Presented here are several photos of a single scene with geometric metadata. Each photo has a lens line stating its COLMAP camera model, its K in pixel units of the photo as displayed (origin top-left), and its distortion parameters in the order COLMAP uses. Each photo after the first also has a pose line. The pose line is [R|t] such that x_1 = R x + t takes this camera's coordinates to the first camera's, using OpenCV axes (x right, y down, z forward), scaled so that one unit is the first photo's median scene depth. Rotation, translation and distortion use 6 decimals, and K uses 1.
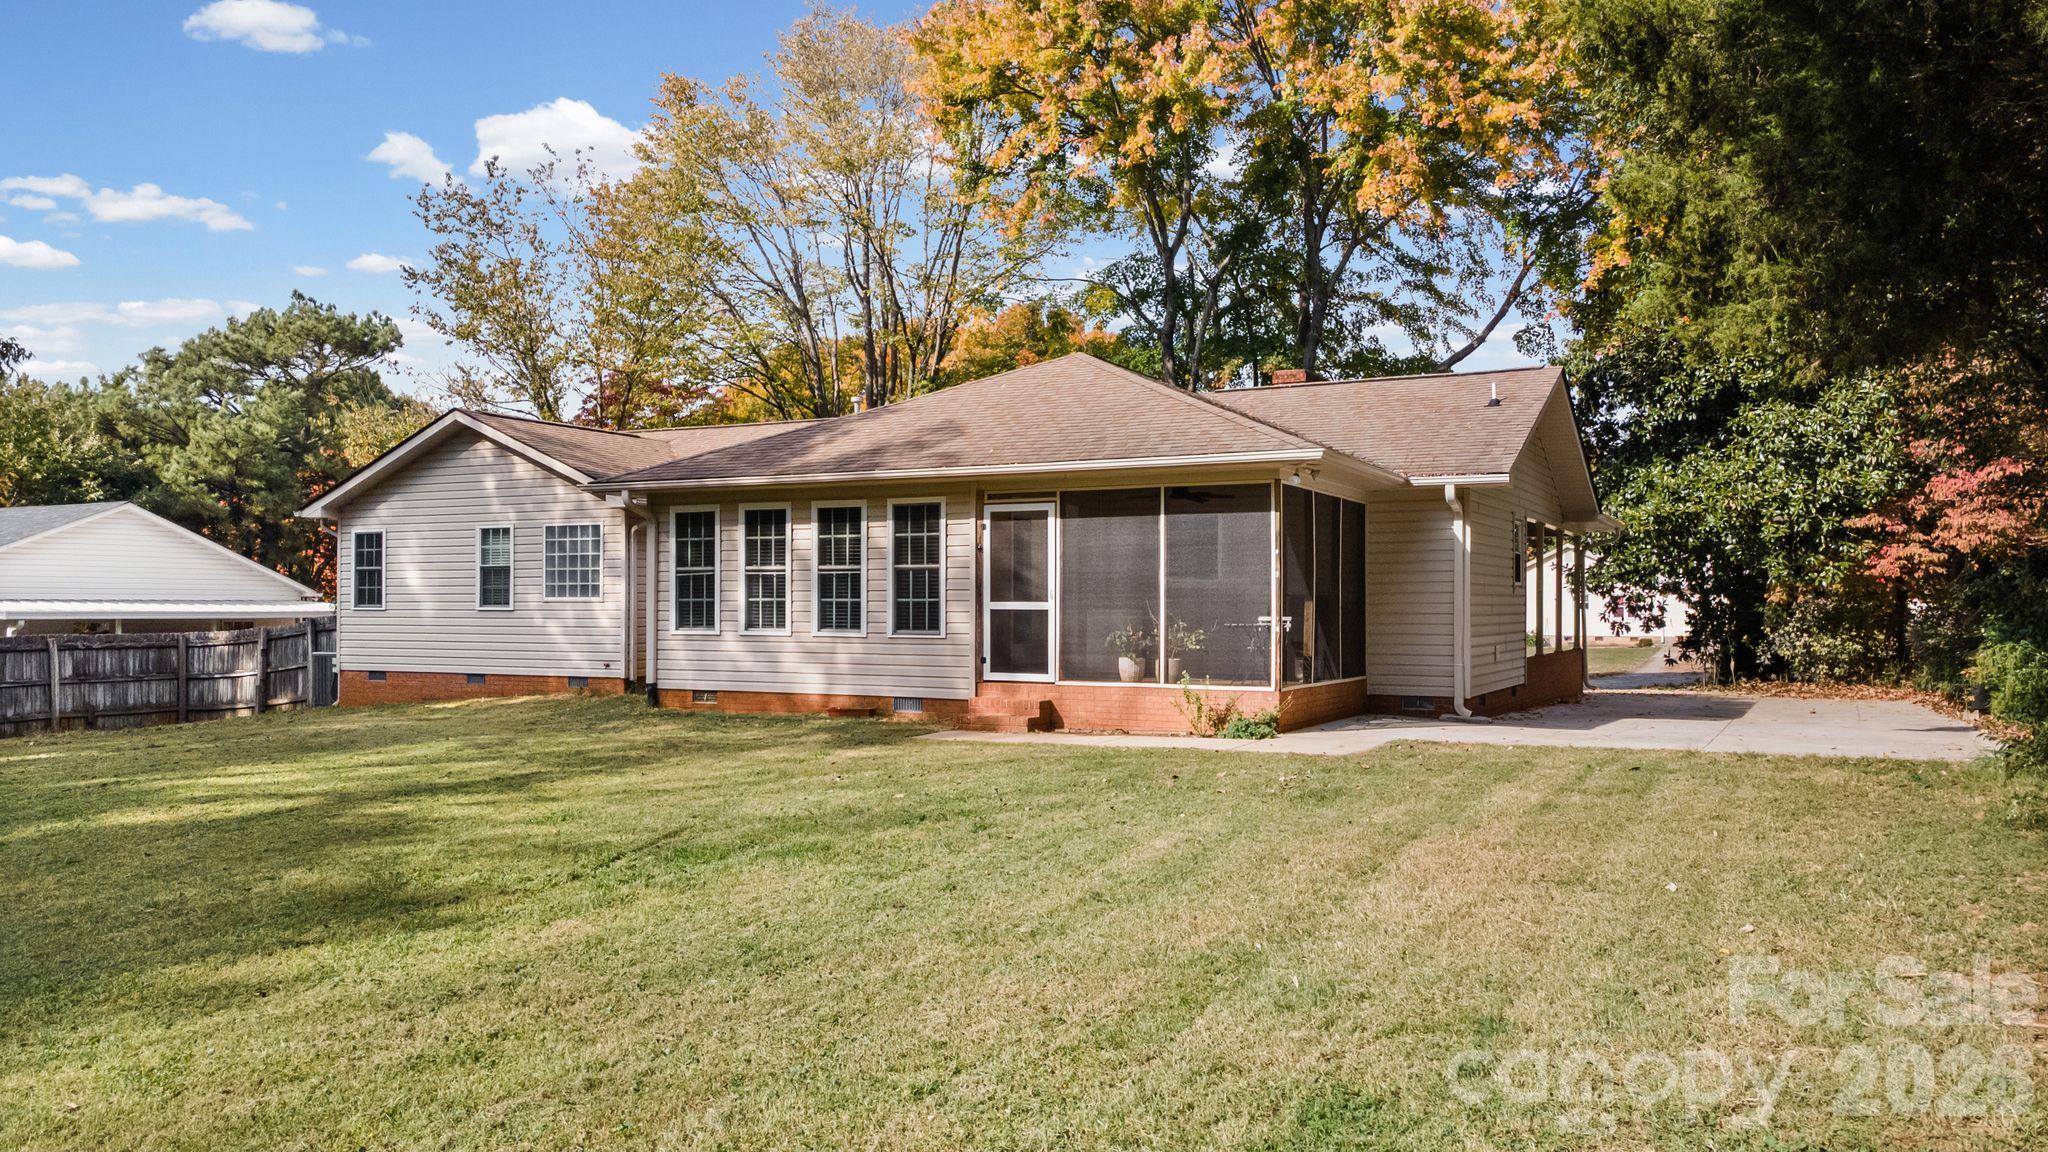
lens RADIAL K [[1609.2, 0, 1024.0], [0, 1609.2, 576.0], [0, 0, 1]] dist [0.001415, 0.000942]
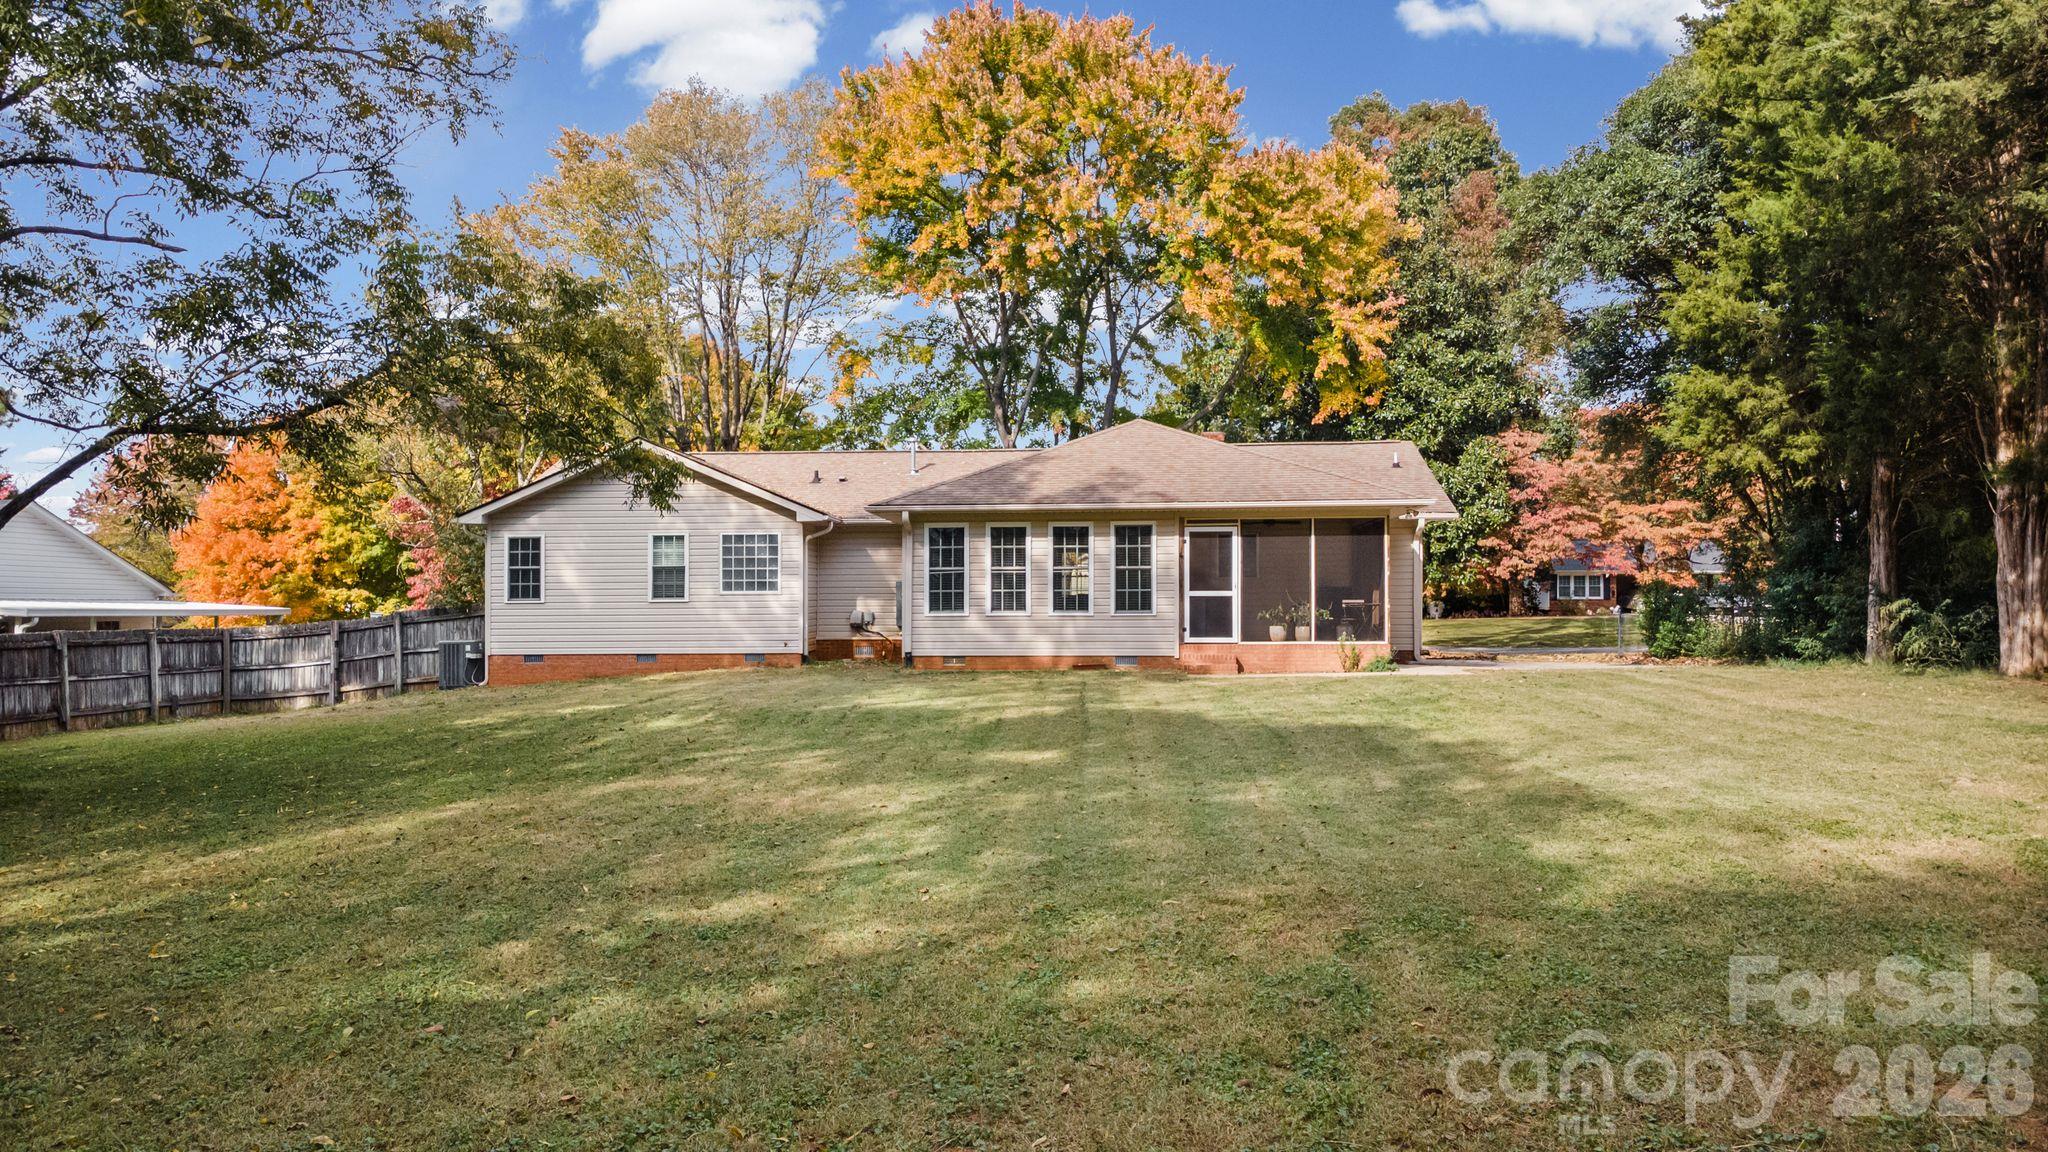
lens RADIAL K [[1609.2, 0, 1024.0], [0, 1609.2, 576.0], [0, 0, 1]] dist [0.001415, 0.000942]
pose [[0.906409, 0.003002, 0.422391, -0.731851], [-0.001014, 0.999987, -0.004932, 0.008628], [-0.422400, 0.004042, 0.906400, -0.283648]]
